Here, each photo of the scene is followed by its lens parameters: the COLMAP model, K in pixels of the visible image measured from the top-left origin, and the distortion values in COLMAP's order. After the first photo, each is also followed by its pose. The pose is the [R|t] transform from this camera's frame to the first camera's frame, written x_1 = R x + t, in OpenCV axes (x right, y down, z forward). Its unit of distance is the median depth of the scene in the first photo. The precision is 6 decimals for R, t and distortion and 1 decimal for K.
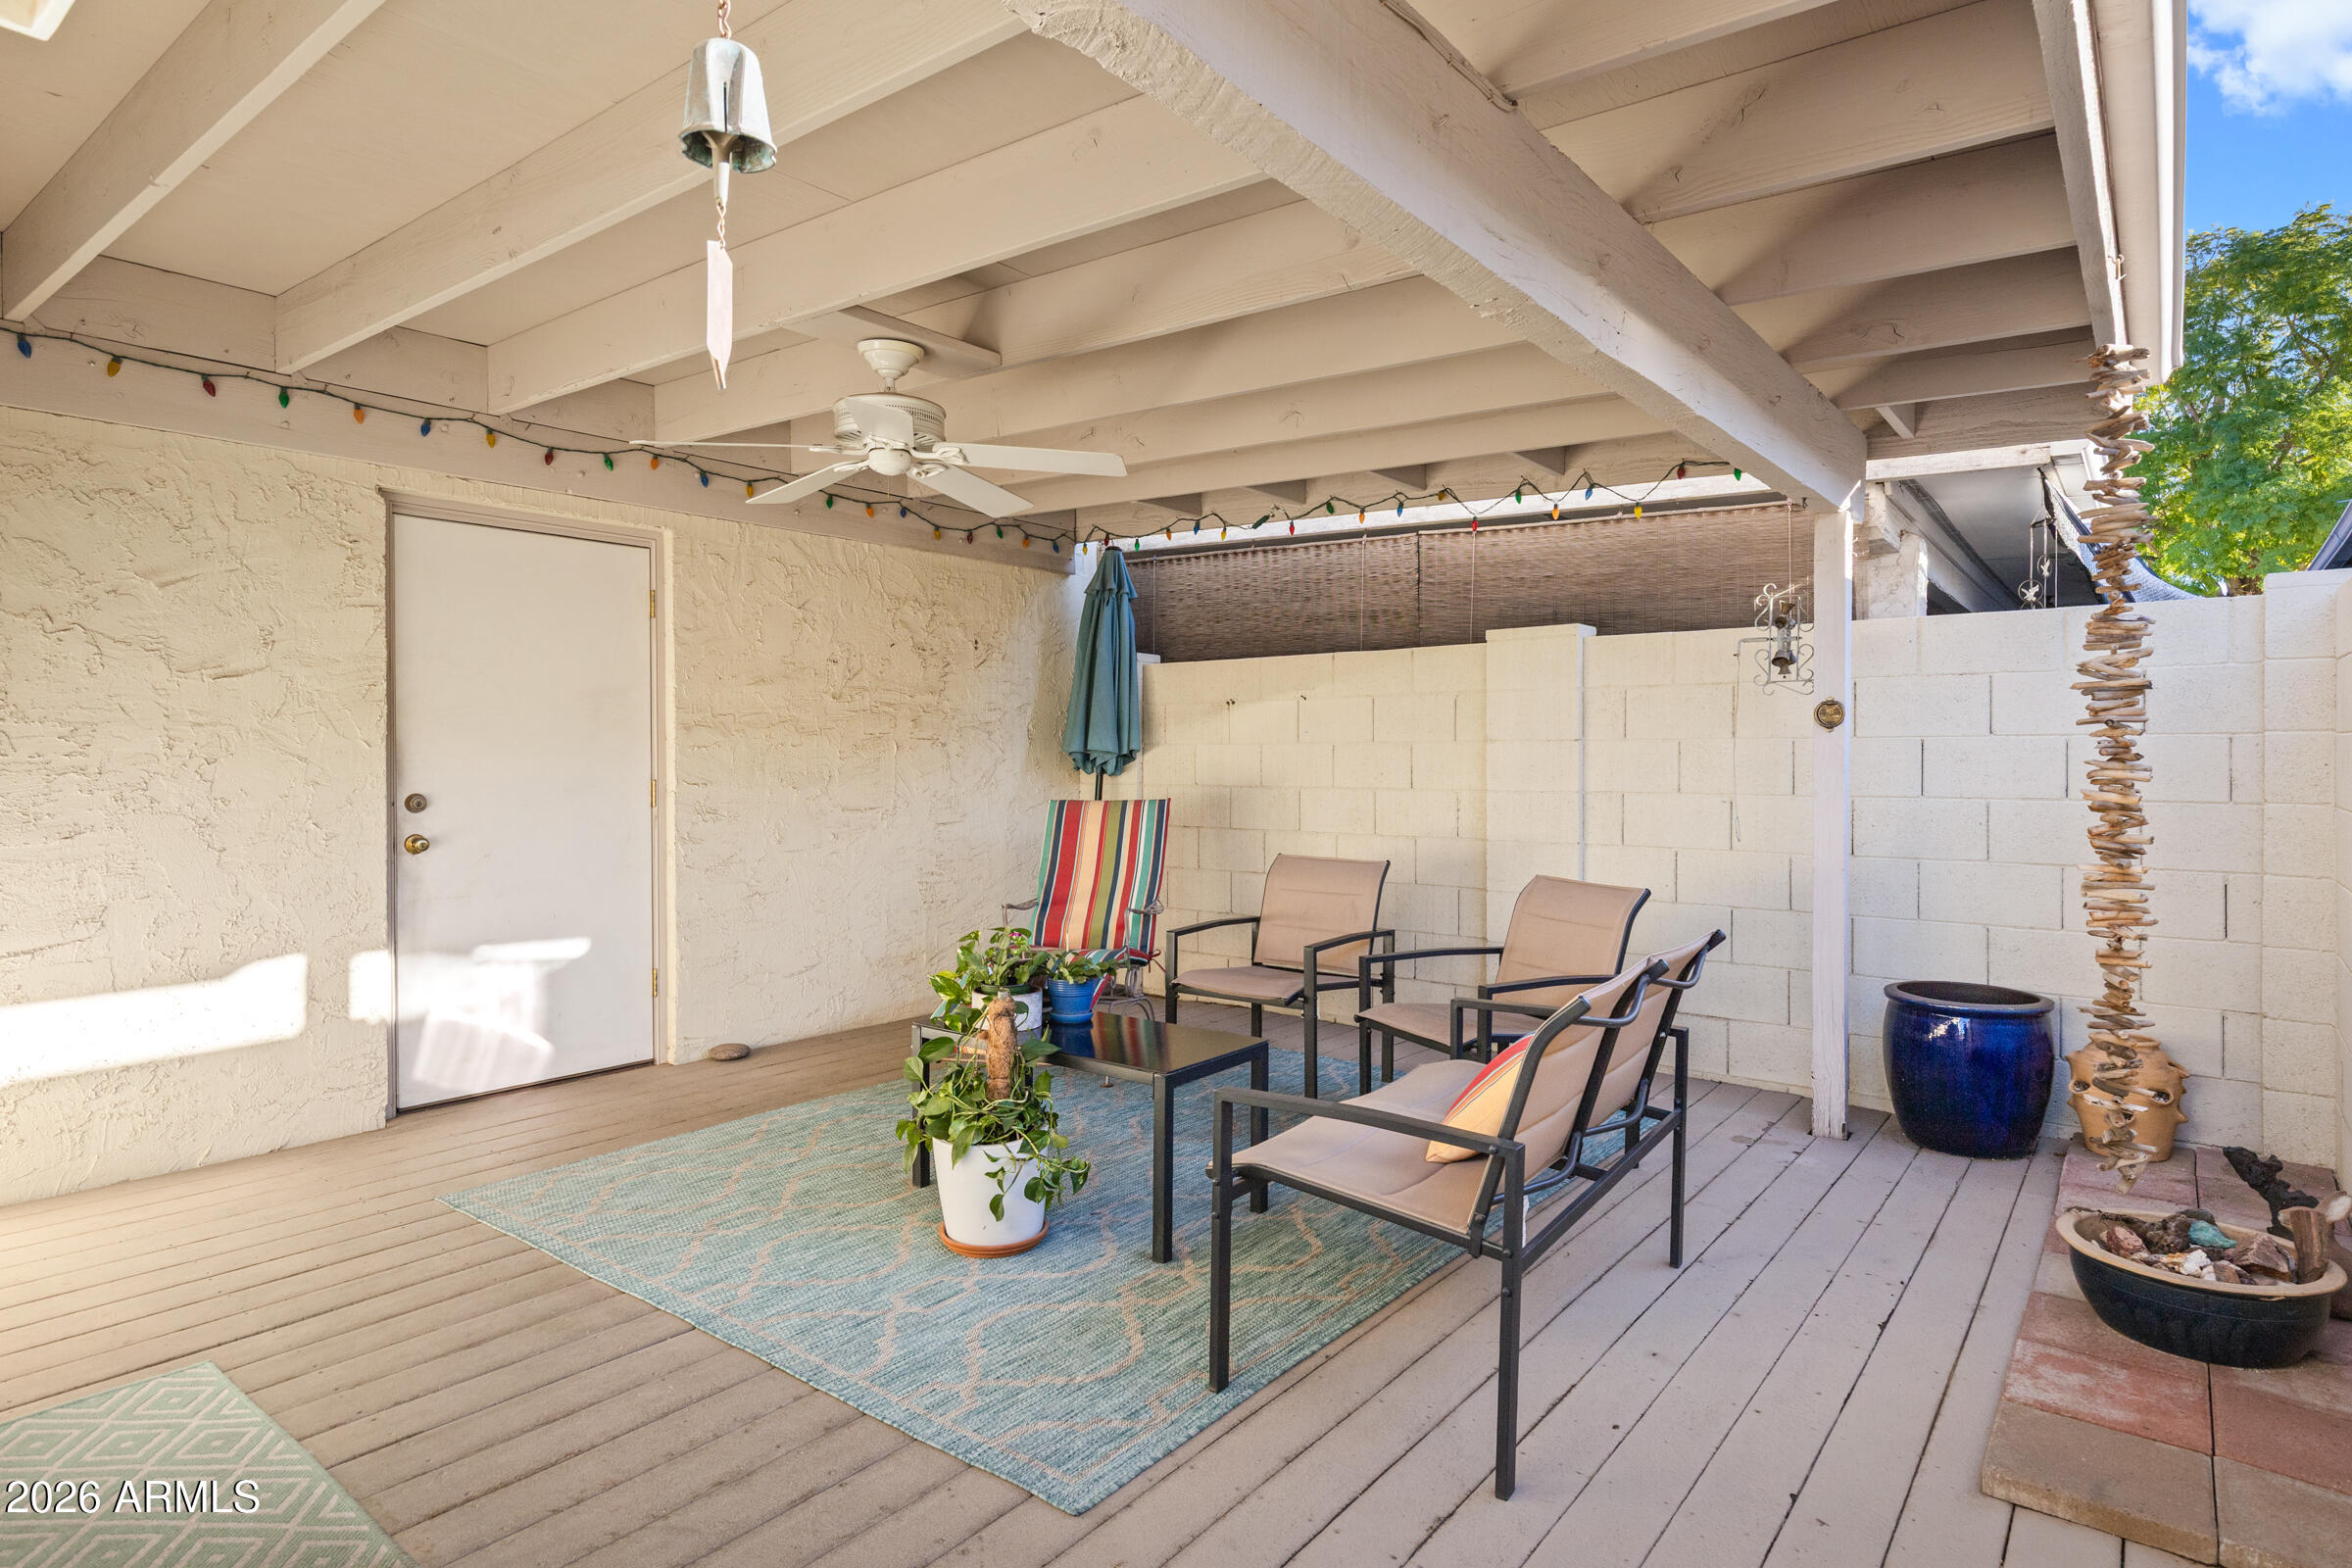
lens RADIAL K [[1238.7, 0, 1168.6], [0, 1238.7, 778.7], [0, 0, 1]] dist [0.001352, 0.000079]
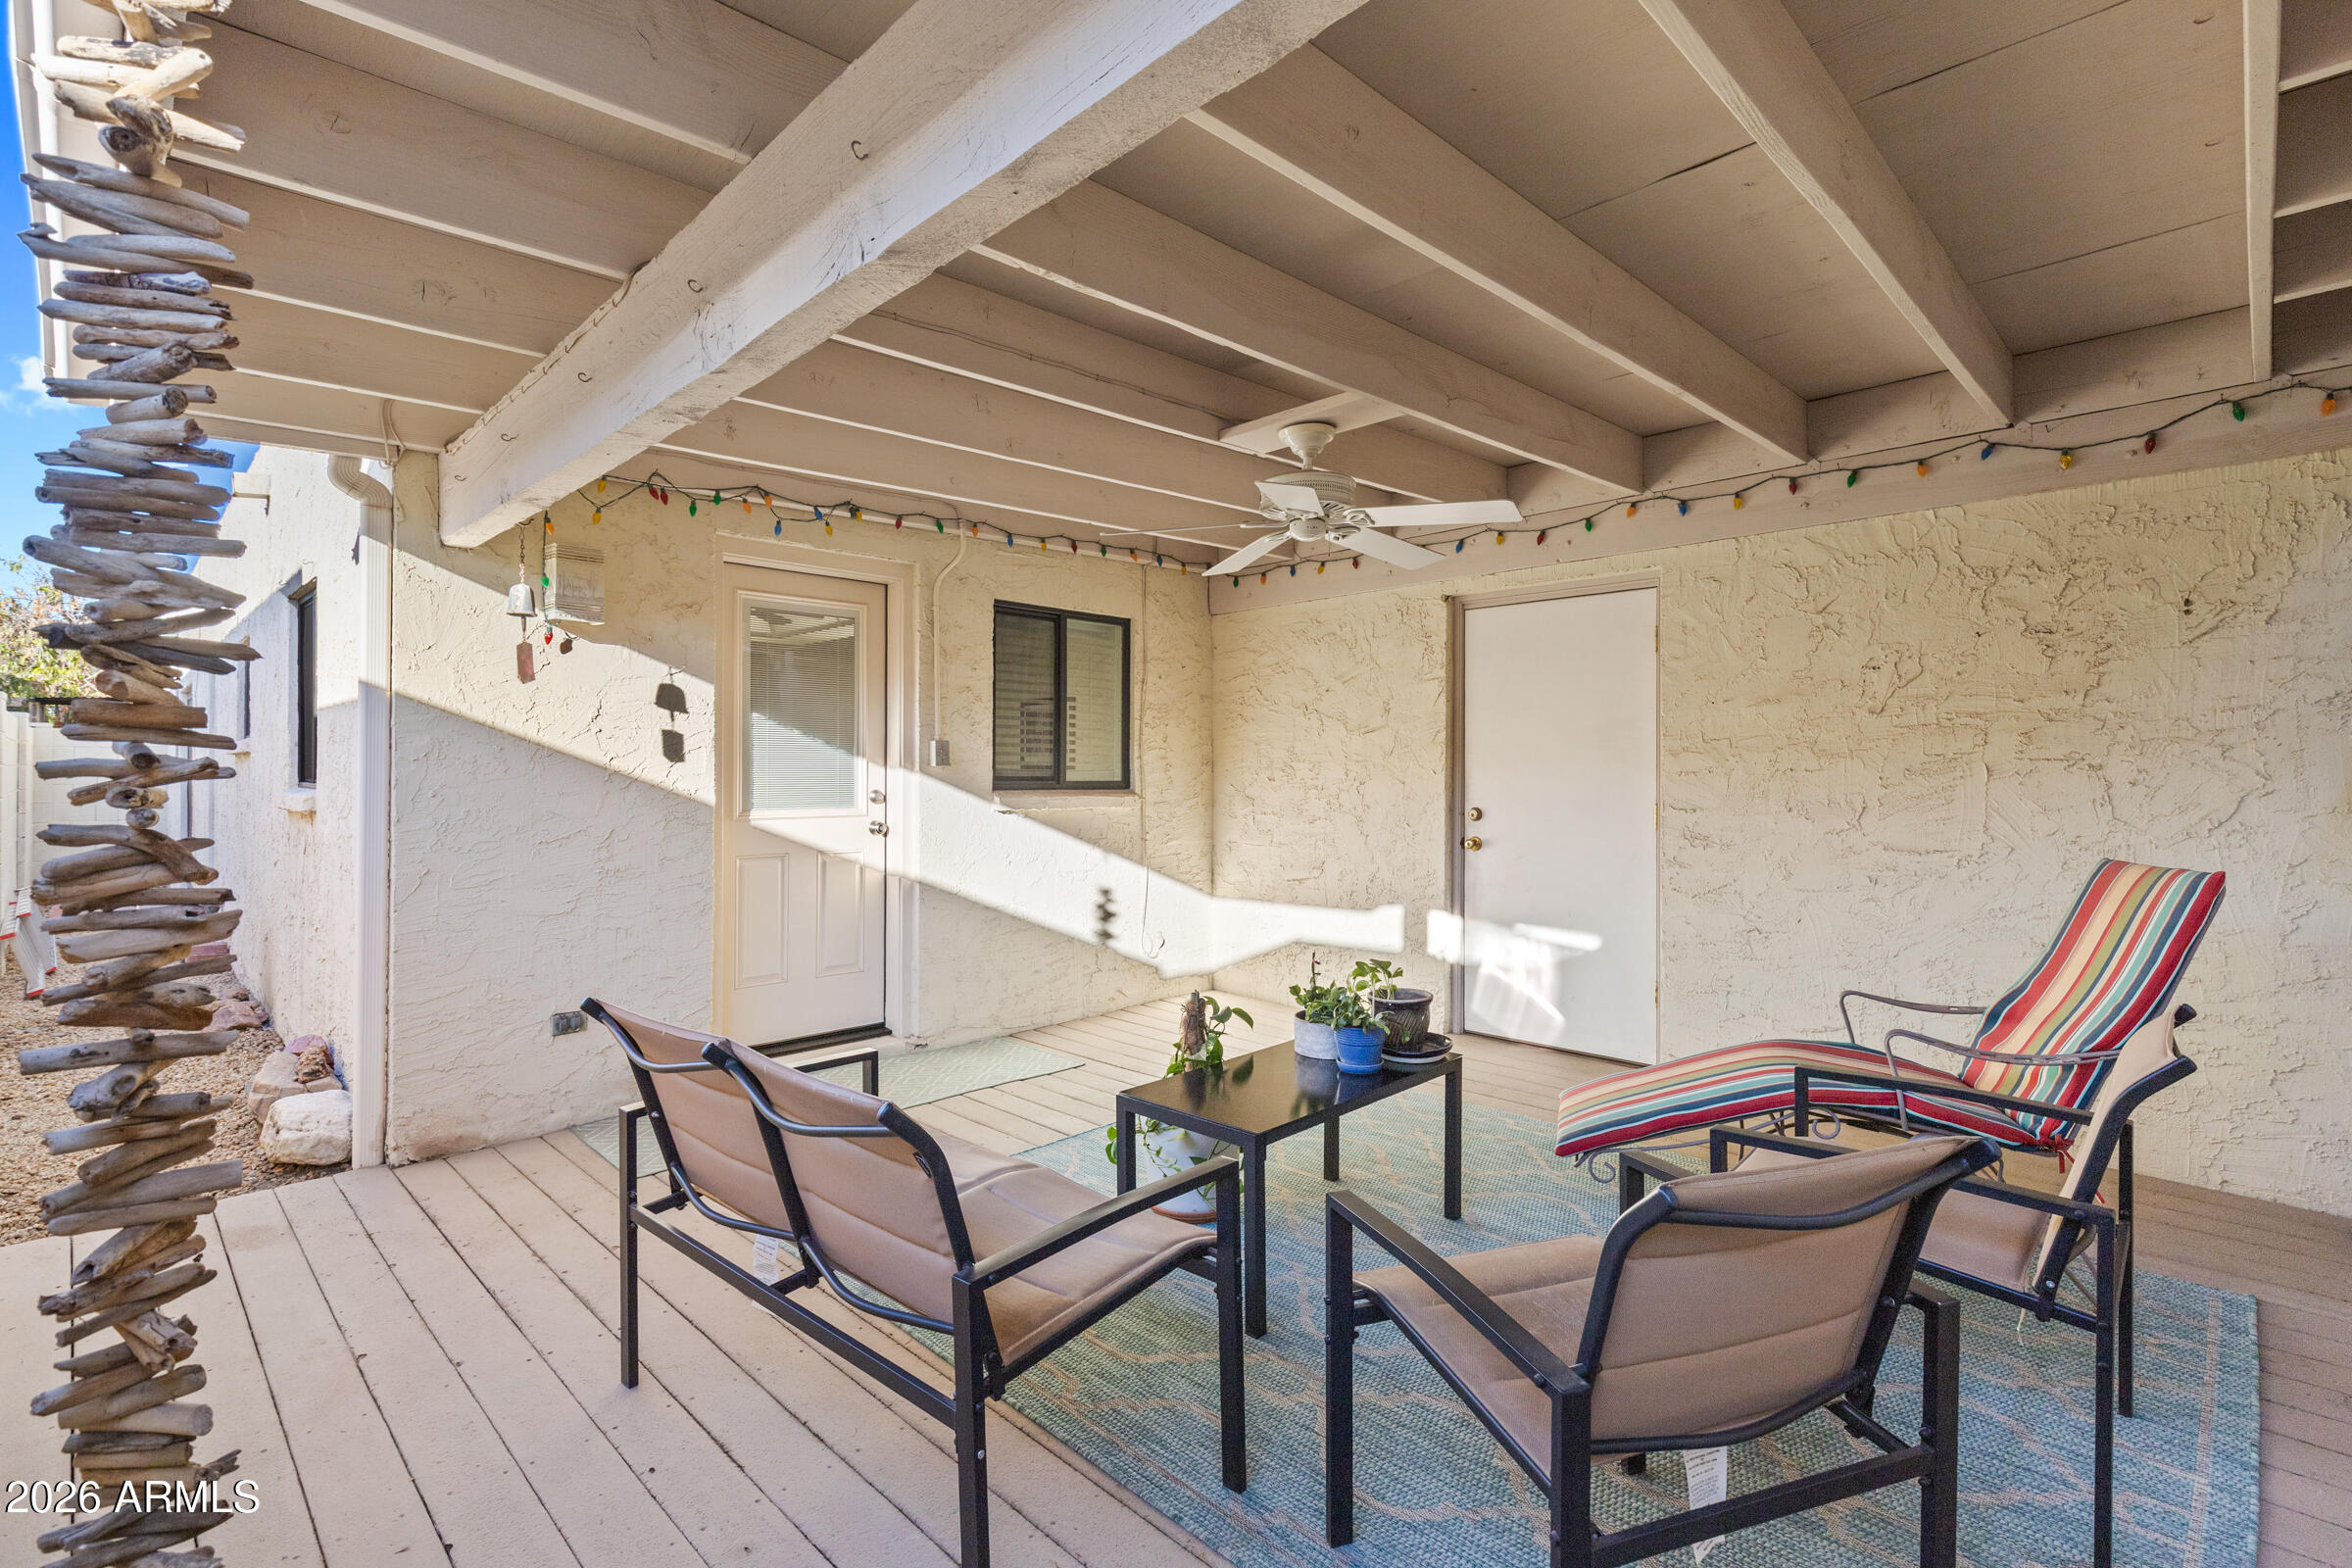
lens RADIAL K [[1105.7, 0, 1180.1], [0, 1105.7, 773.3], [0, 0, 1]] dist [0.002327, 0.000131]
pose [[-0.110206, 0.026564, -0.993554, 0.561600], [0.004863, 0.999645, 0.026188, -0.050616], [0.993897, -0.001946, -0.110296, 0.678456]]
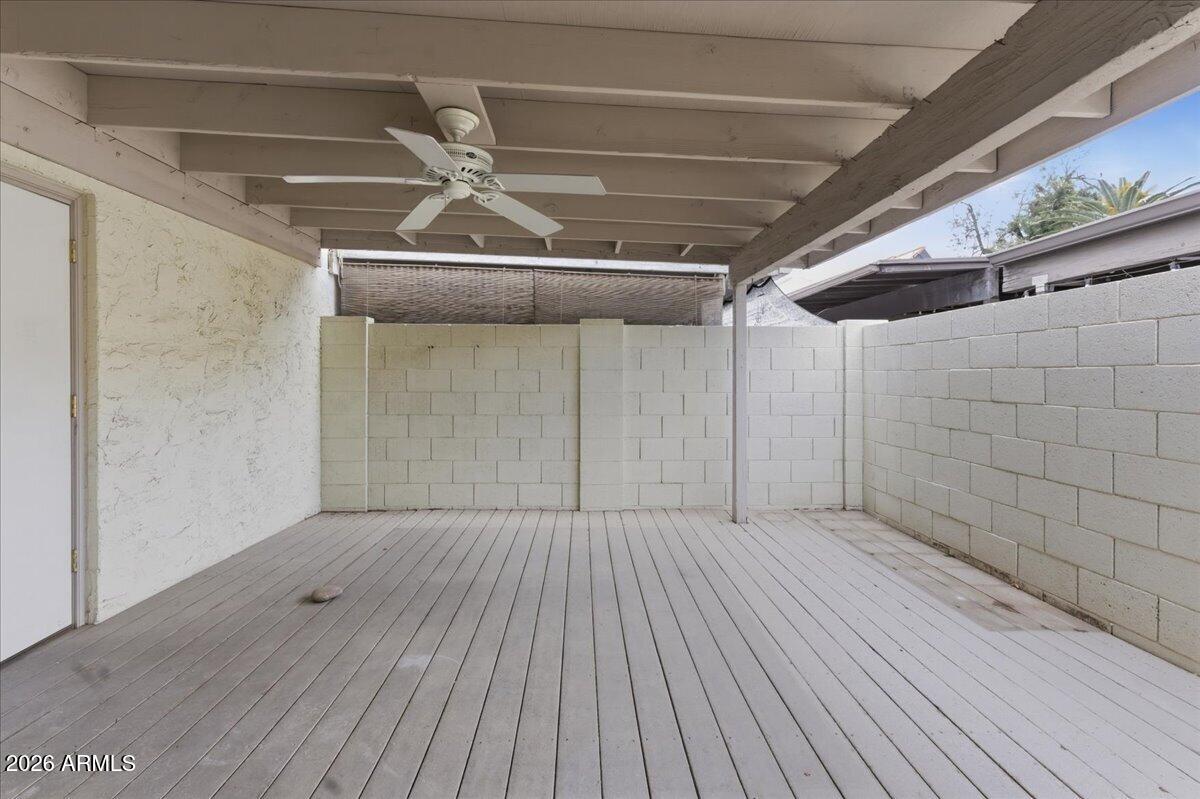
lens RADIAL K [[558.0, 0, 601.3], [0, 558.0, 381.4], [0, 0, 1]] dist [0.001549, 0.000181]
pose [[0.759449, -0.003998, 0.650555, -0.368642], [0.005171, 0.999987, 0.000110, -0.010498], [-0.650546, 0.003280, 0.759459, 0.235739]]
